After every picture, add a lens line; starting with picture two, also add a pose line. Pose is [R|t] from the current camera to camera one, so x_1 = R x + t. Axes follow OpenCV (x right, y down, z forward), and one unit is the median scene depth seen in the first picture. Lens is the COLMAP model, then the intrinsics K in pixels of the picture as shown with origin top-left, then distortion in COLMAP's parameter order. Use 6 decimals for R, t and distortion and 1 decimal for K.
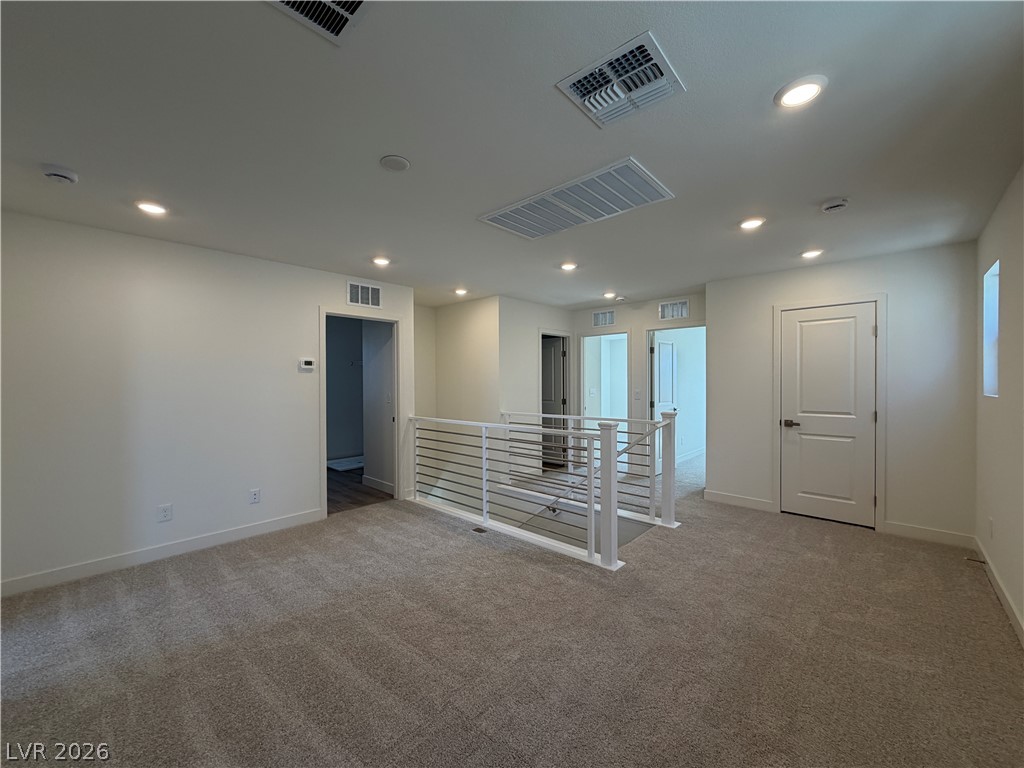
lens RADIAL K [[408.3, 0, 508.4], [0, 408.3, 384.8], [0, 0, 1]] dist [0.000226, 0.000131]
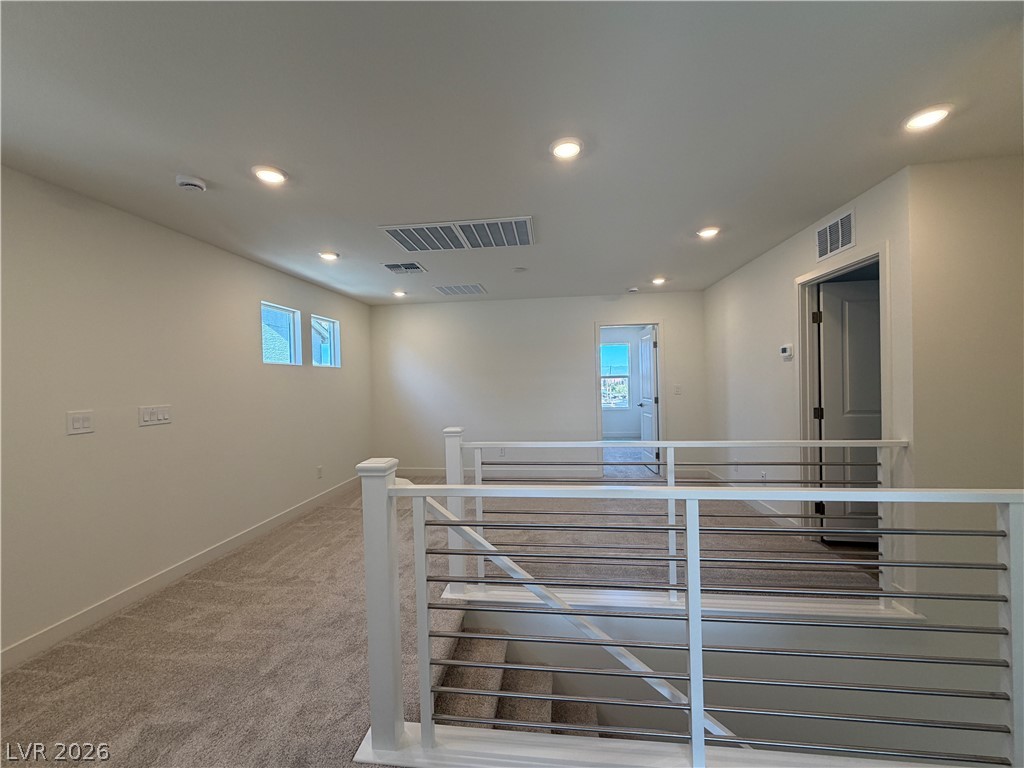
lens RADIAL K [[408.3, 0, 508.4], [0, 408.3, 384.8], [0, 0, 1]] dist [0.000226, 0.000131]
pose [[-0.803970, 0.030771, -0.593873, 0.467880], [0.023342, 0.999524, 0.020190, -0.009702], [0.594211, 0.002371, -0.804305, 1.243558]]
